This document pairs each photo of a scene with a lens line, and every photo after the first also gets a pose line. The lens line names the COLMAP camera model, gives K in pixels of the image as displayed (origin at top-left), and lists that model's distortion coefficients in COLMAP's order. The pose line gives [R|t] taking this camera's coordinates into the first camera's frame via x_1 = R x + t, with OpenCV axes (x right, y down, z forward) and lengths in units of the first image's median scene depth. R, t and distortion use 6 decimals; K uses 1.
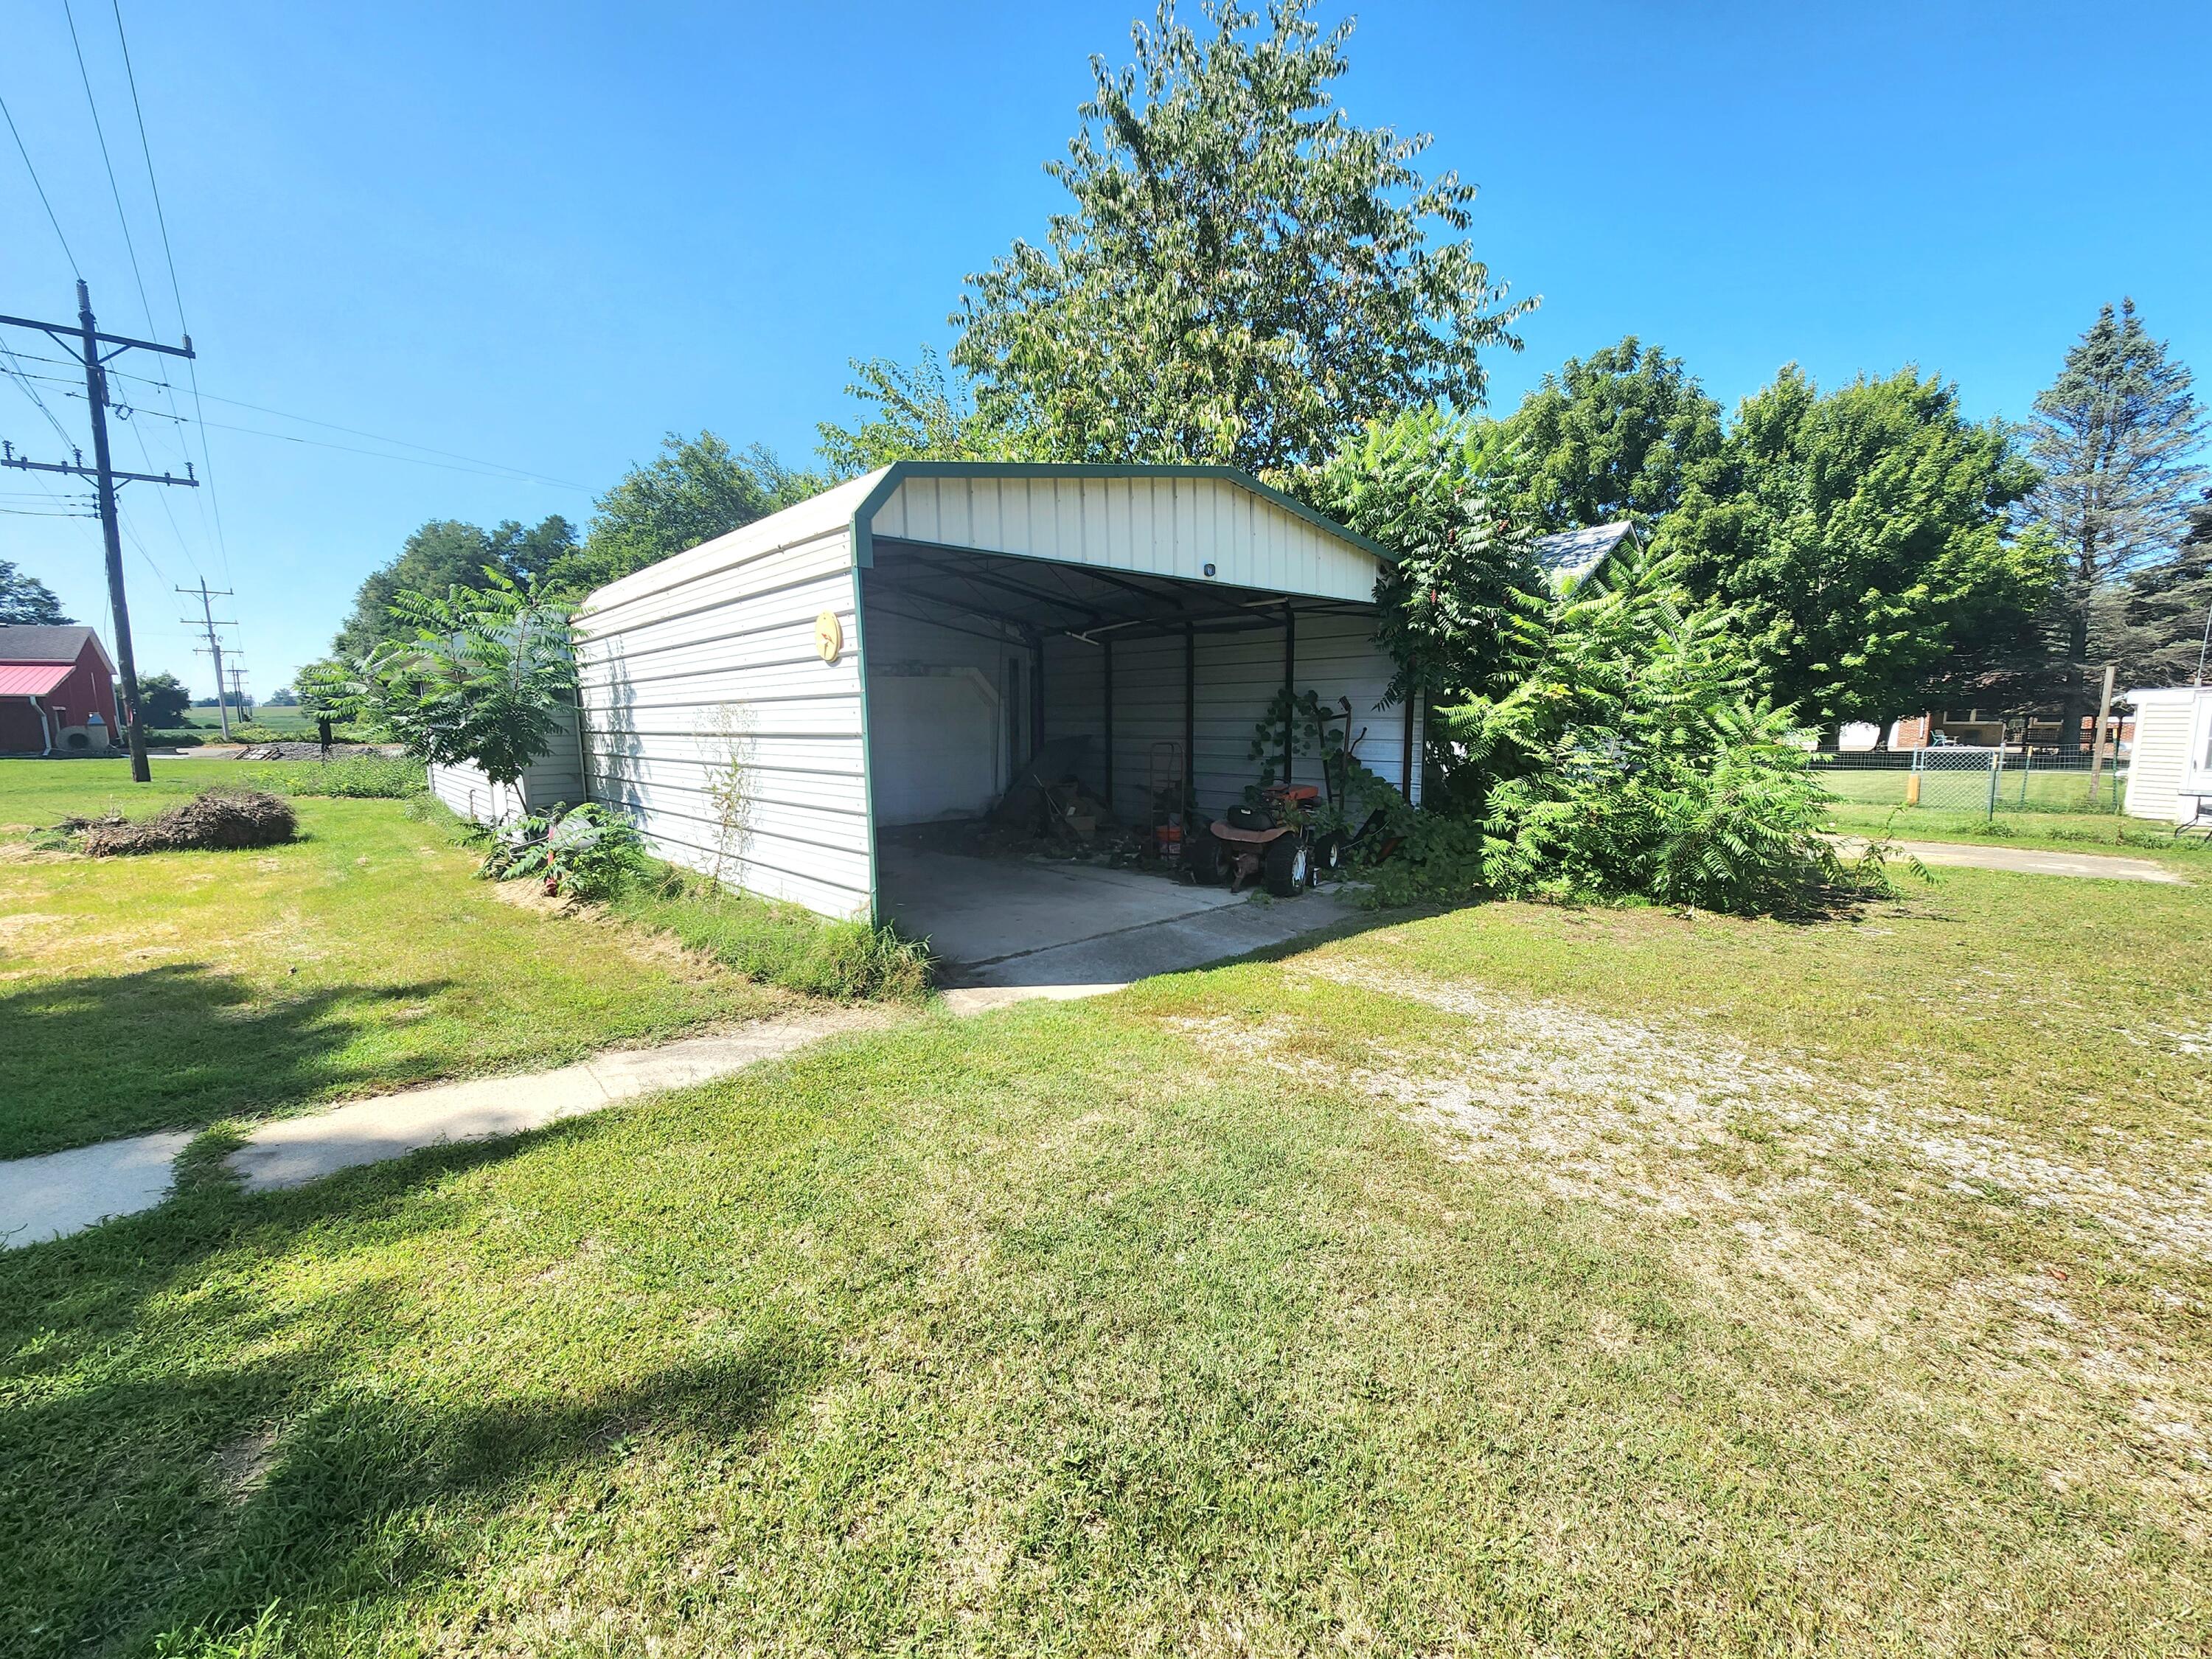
lens RADIAL K [[915.8, 0, 1098.7], [0, 915.8, 828.6], [0, 0, 1]] dist [0.003802, 0.000315]
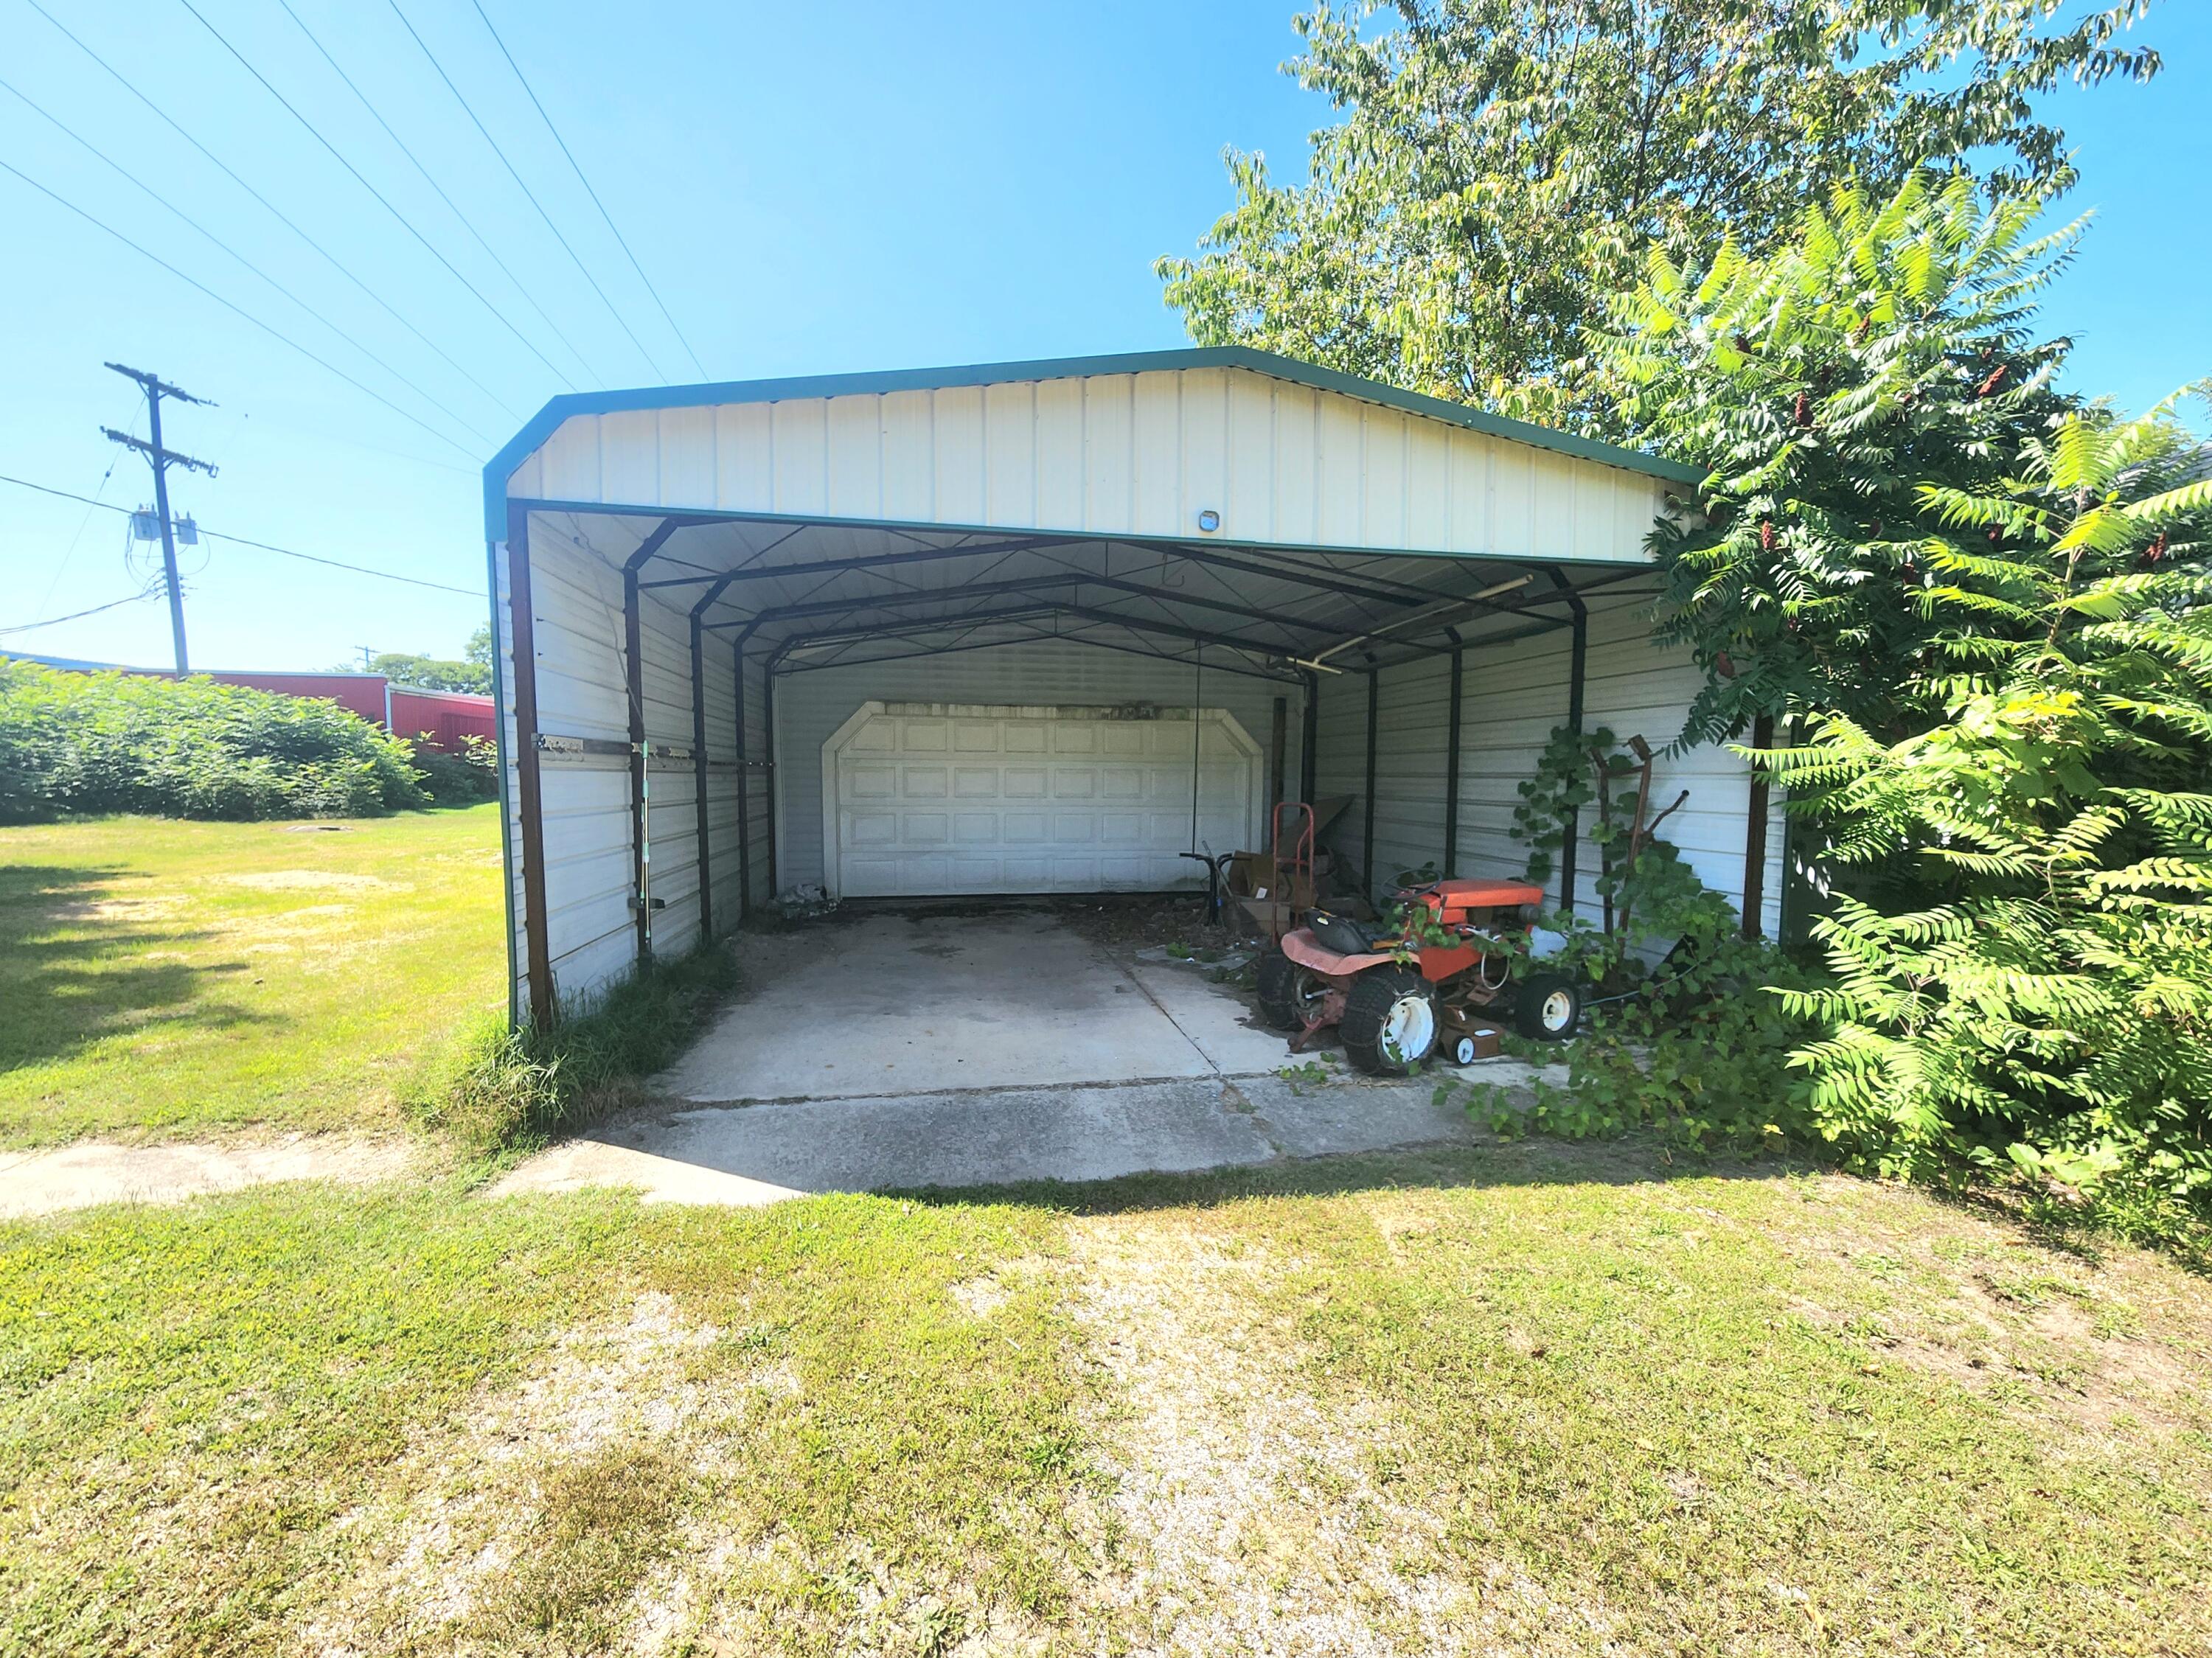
lens RADIAL K [[915.7, 0, 1107.8], [0, 915.7, 832.6], [0, 0, 1]] dist [0.003802, 0.000315]
pose [[0.848021, 0.050313, -0.527568, 0.337226], [-0.082910, 0.995821, -0.038302, -0.038683], [0.523437, 0.076222, 0.848649, 0.391084]]
